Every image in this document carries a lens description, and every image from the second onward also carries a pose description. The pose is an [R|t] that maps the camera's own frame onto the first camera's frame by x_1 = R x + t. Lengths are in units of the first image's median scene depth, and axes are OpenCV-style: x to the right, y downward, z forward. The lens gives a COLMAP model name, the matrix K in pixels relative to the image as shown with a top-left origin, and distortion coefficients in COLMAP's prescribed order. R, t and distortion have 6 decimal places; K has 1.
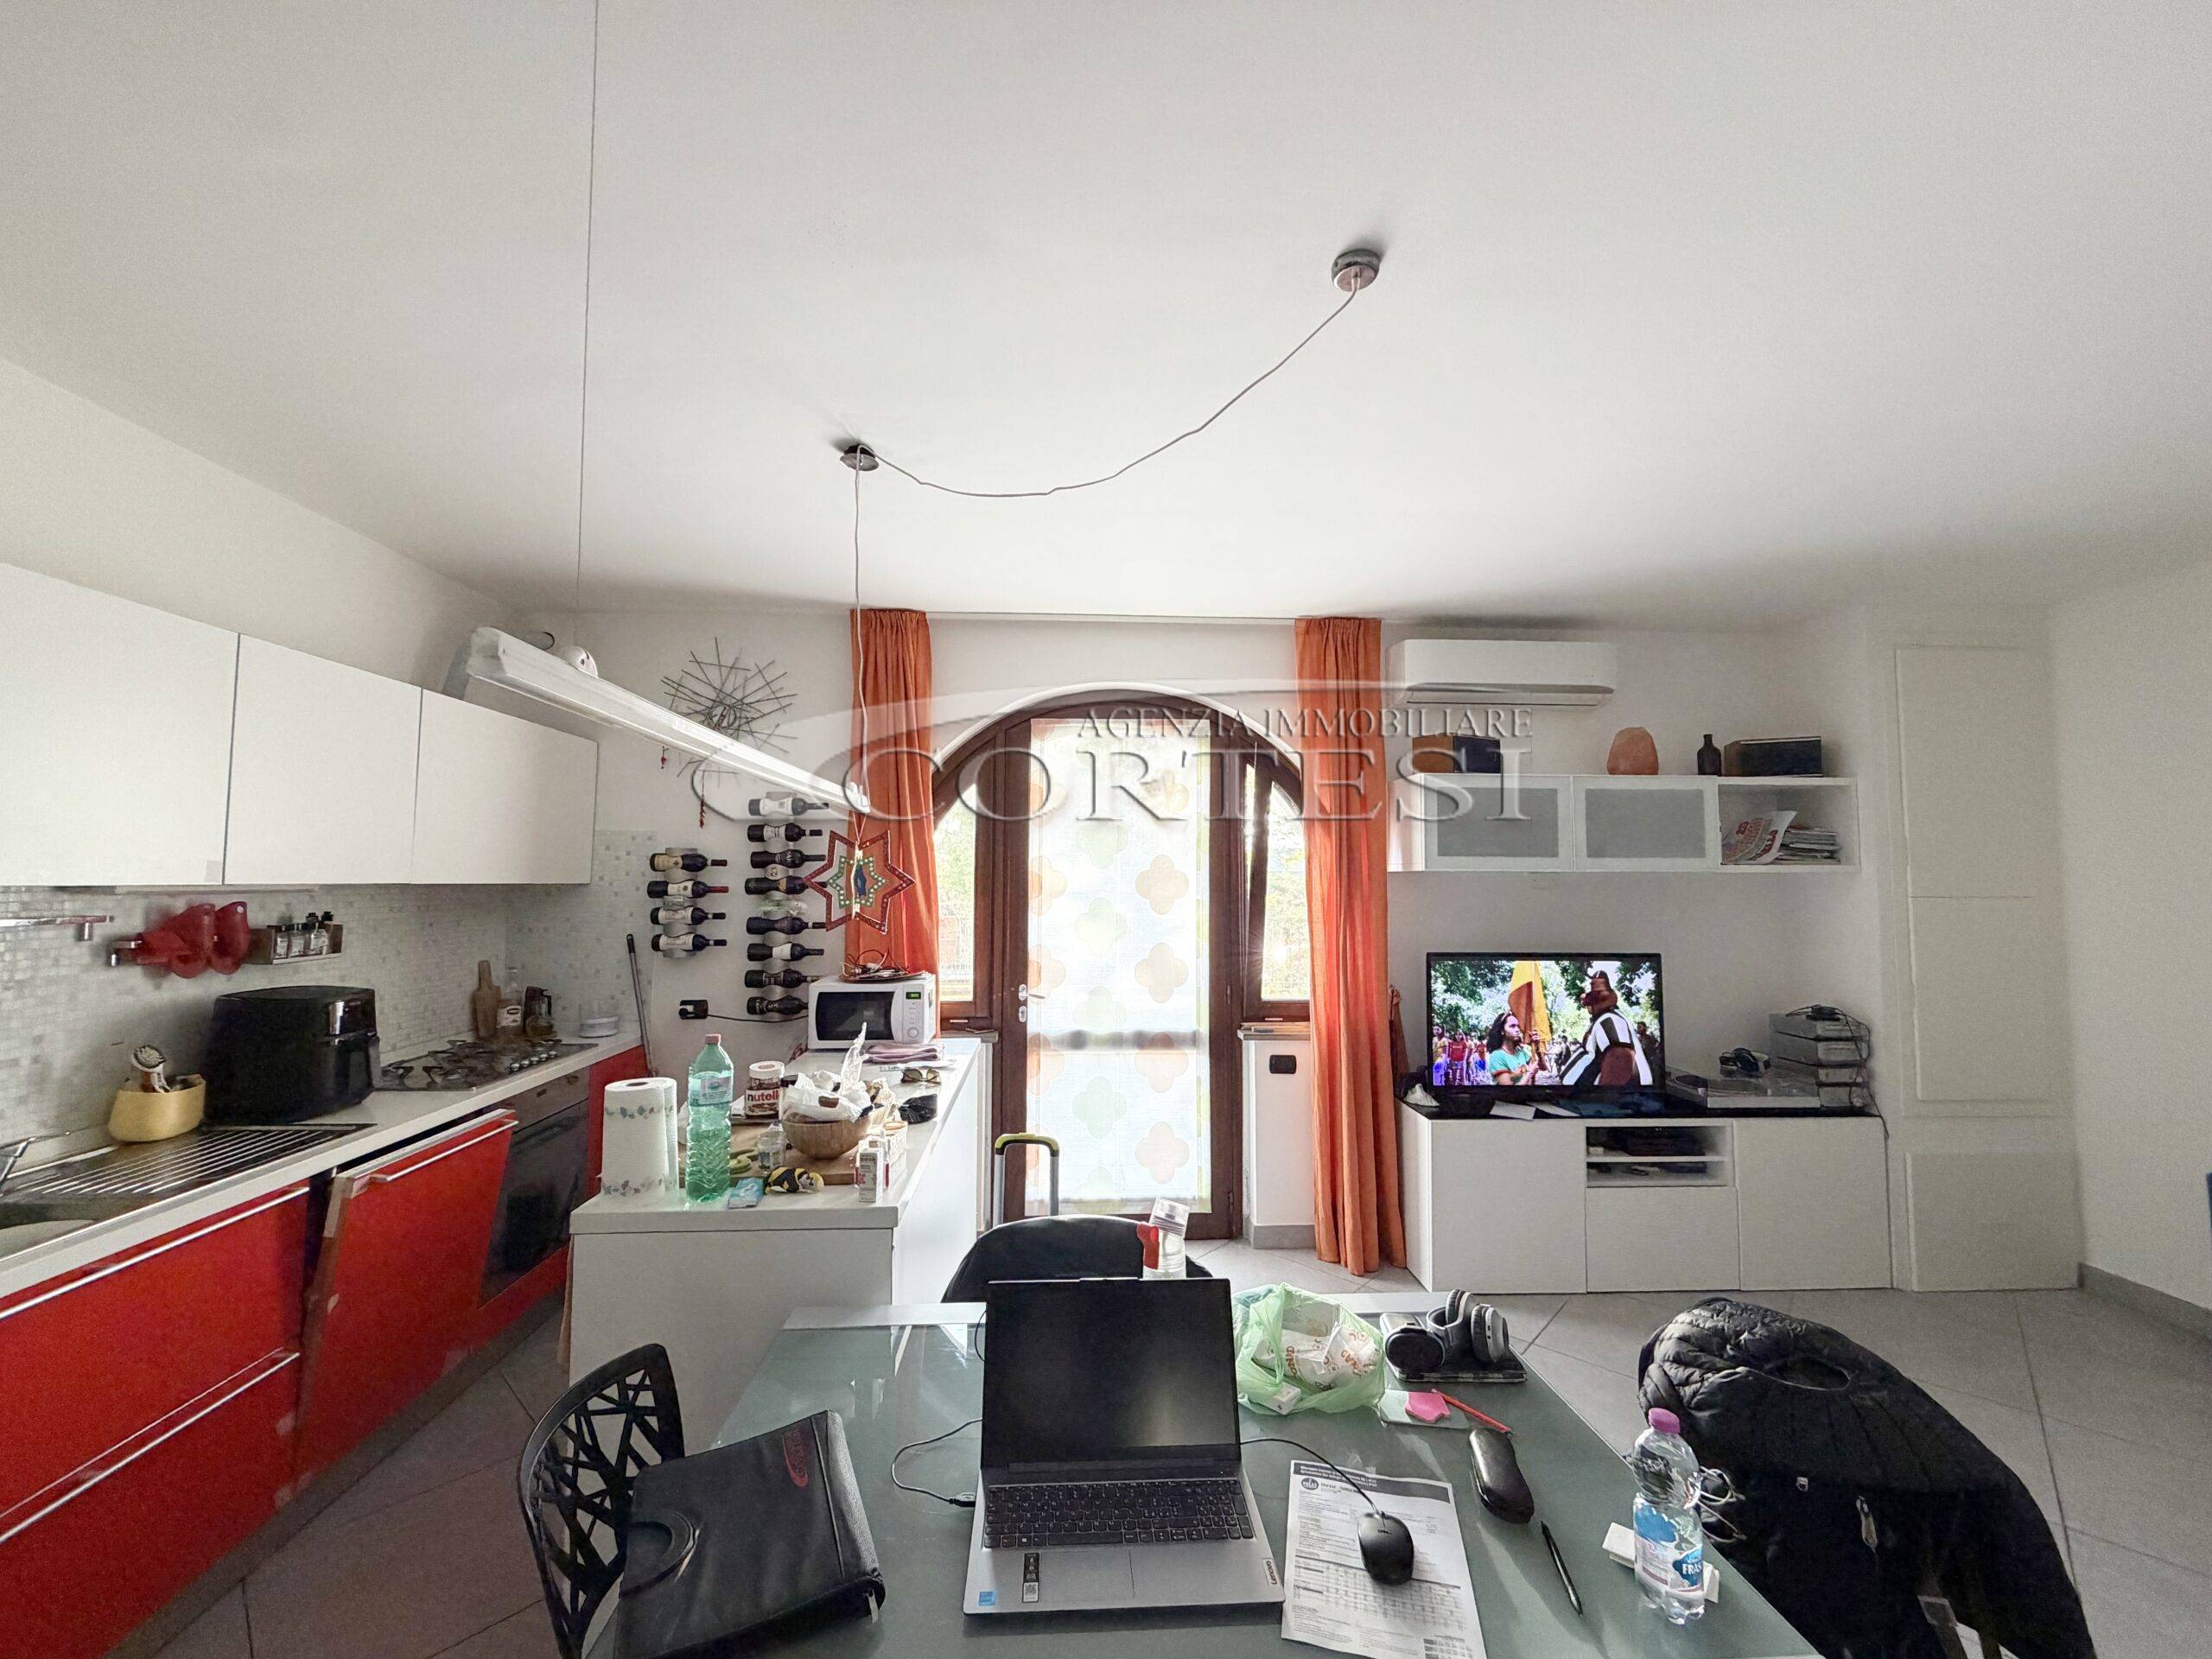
lens RADIAL K [[878.5, 0, 1098.6], [0, 878.5, 829.3], [0, 0, 1]] dist [0.002017, 0.000331]
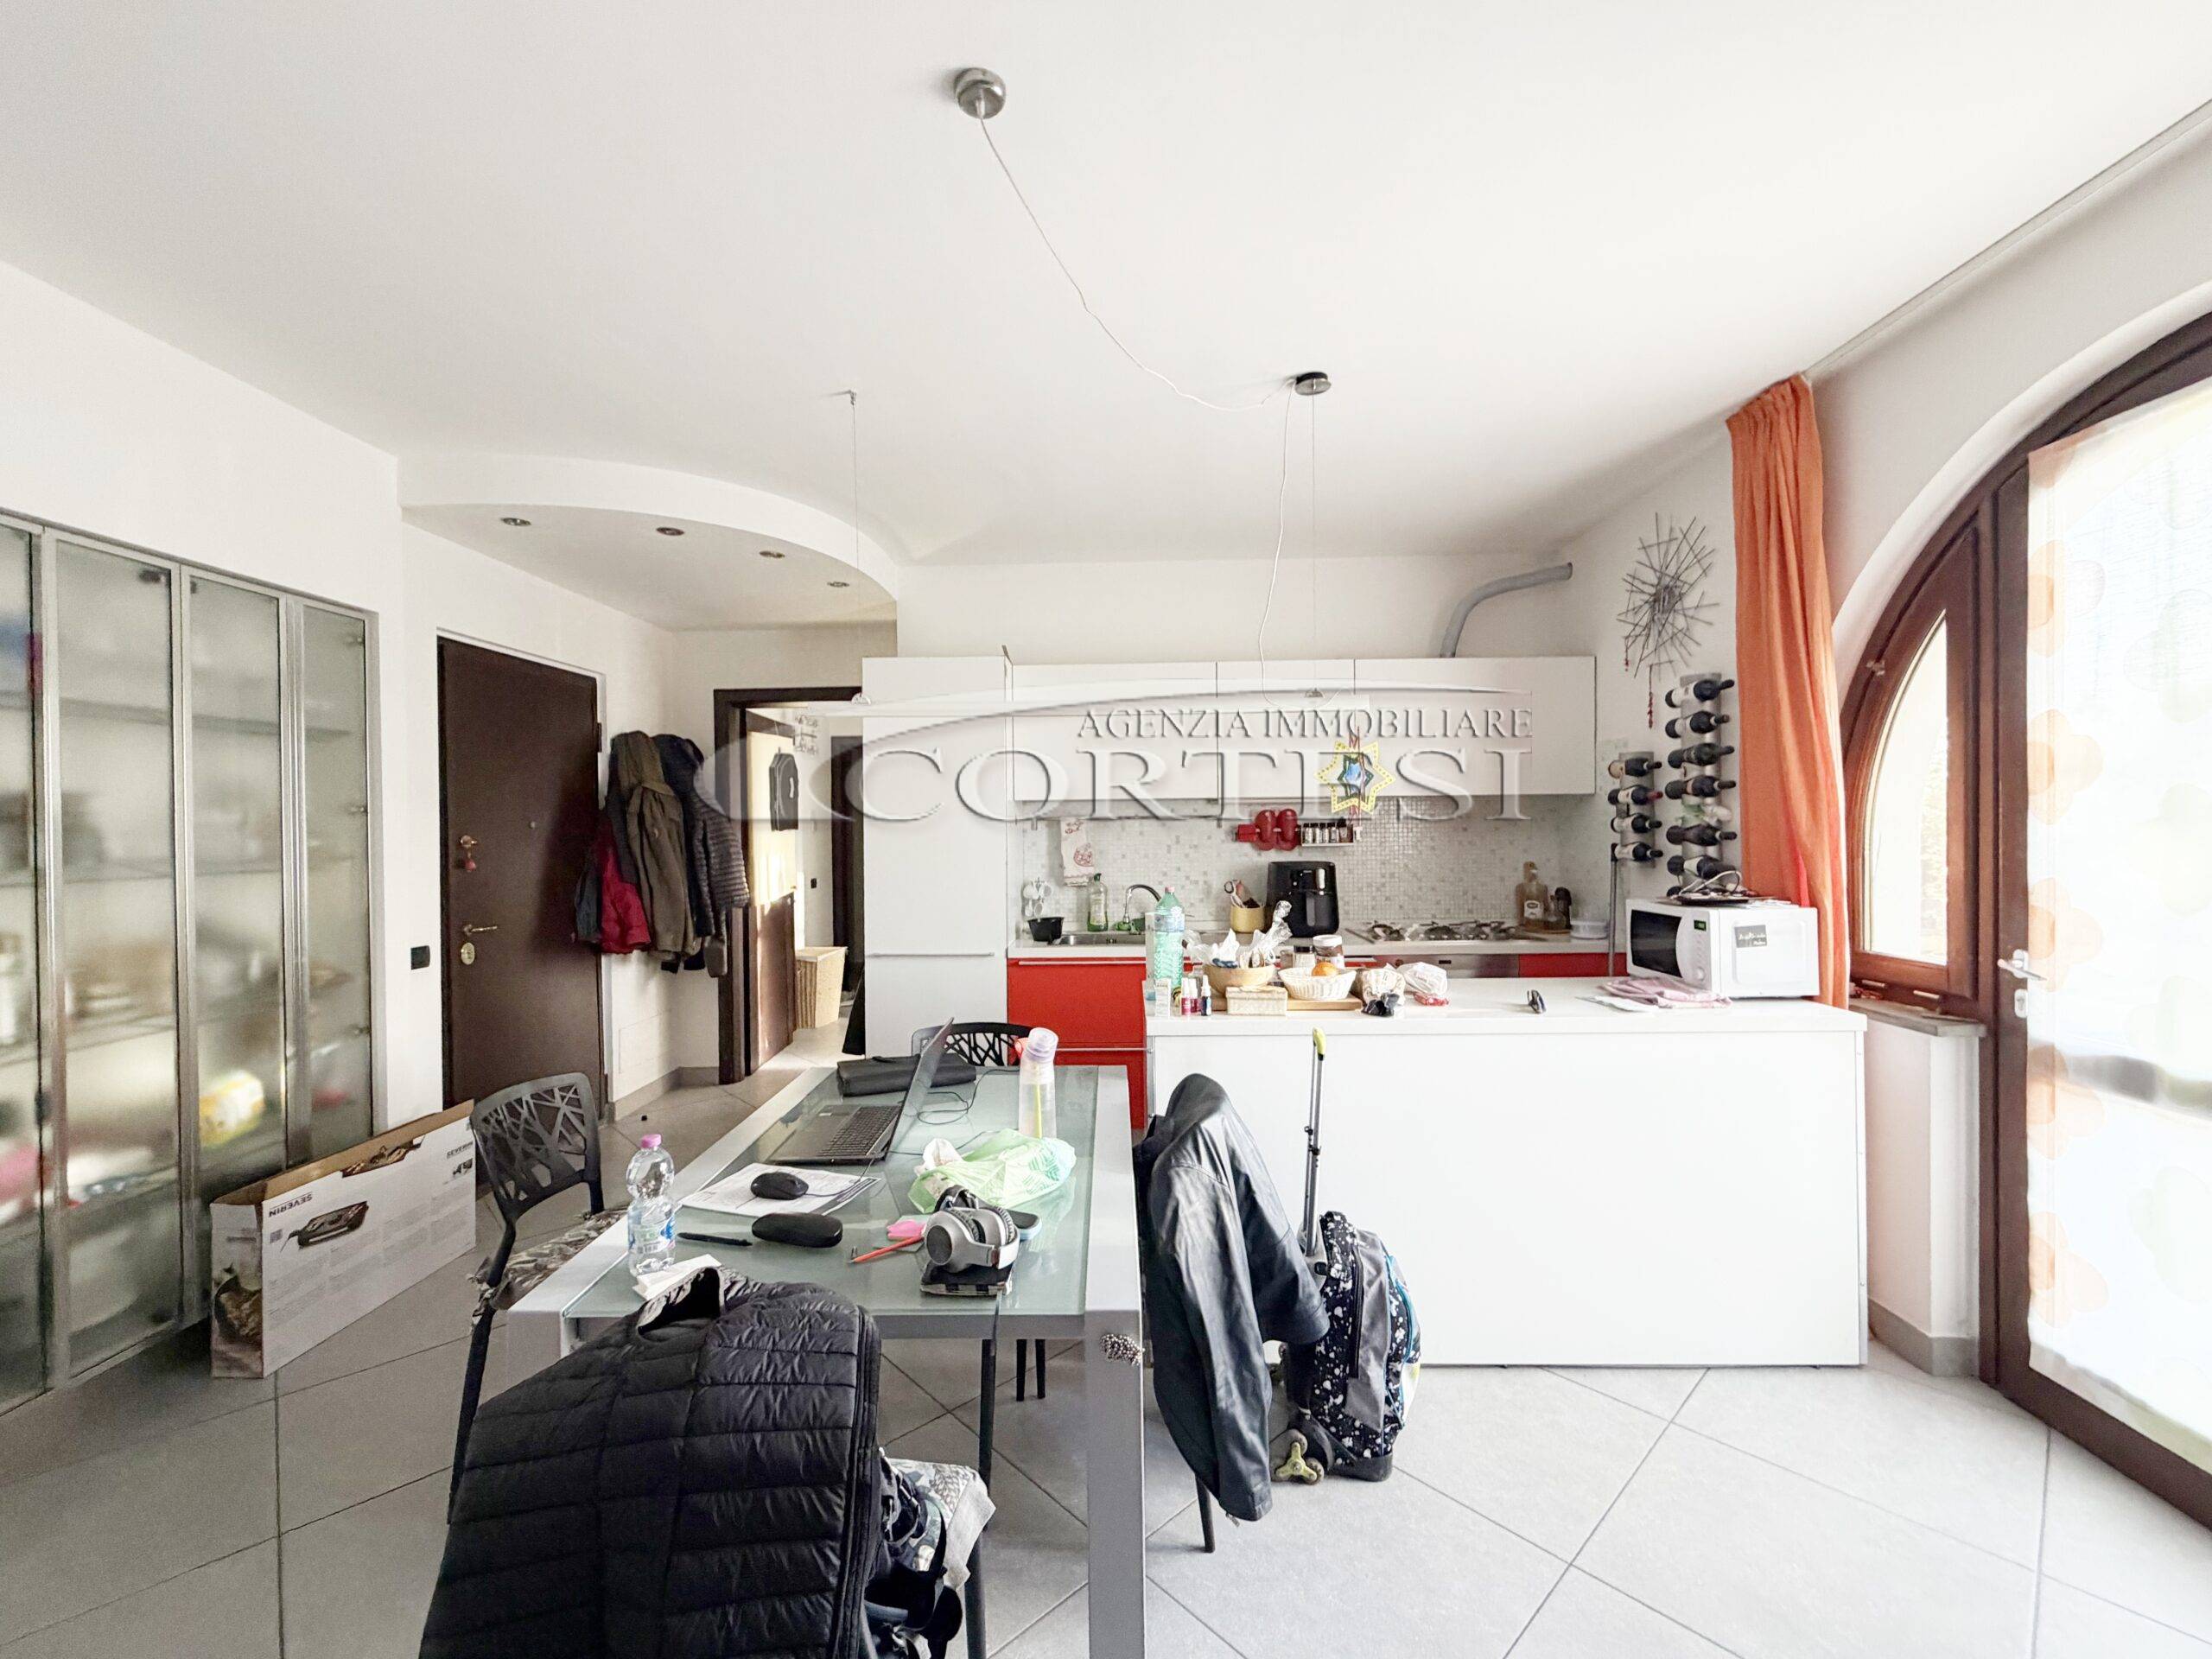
lens RADIAL K [[914.1, 0, 1106.0], [0, 914.1, 829.5], [0, 0, 1]] dist [0.000180, -0.000133]
pose [[-0.066313, 0.002451, -0.997796, 0.561213], [0.070206, 0.997530, -0.002215, 0.068678], [0.995326, -0.070198, -0.066321, 0.515739]]
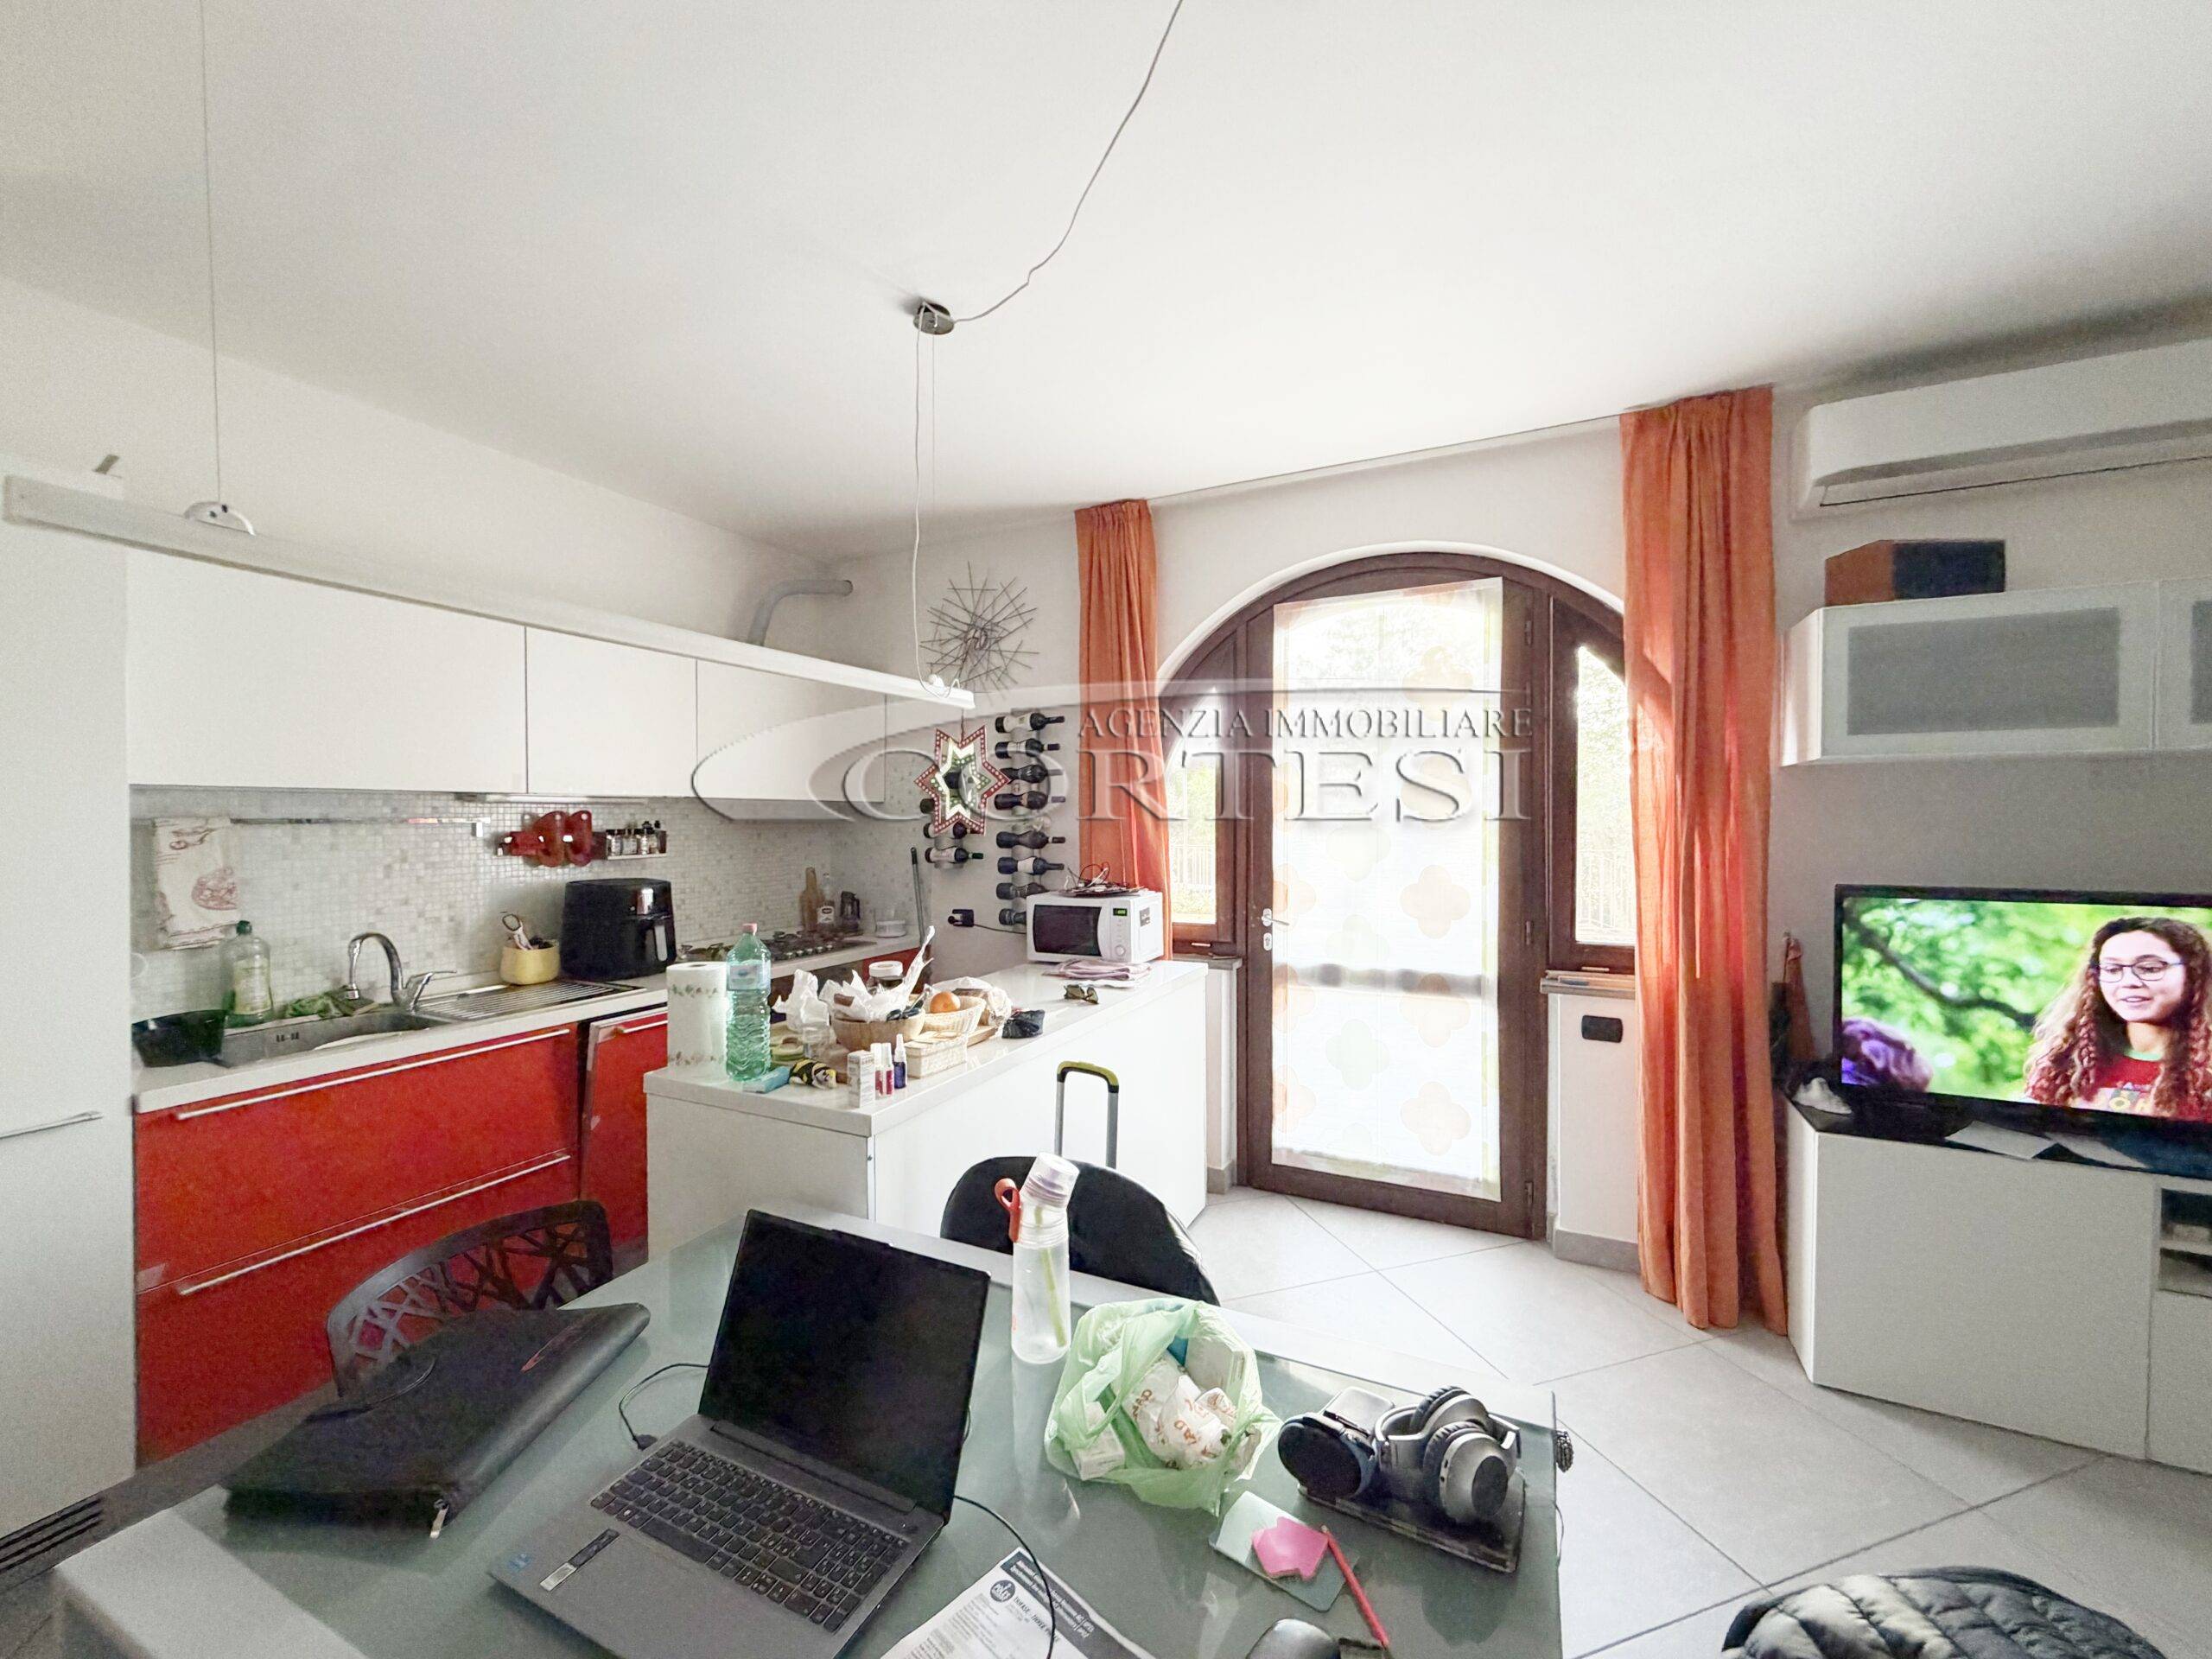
lens RADIAL K [[878.5, 0, 1098.6], [0, 878.5, 829.3], [0, 0, 1]] dist [0.002017, 0.000331]
pose [[0.874668, -0.001345, -0.484720, 0.211044], [0.035742, 0.997453, 0.061727, 0.038713], [0.483402, -0.071316, 0.872489, 0.160615]]
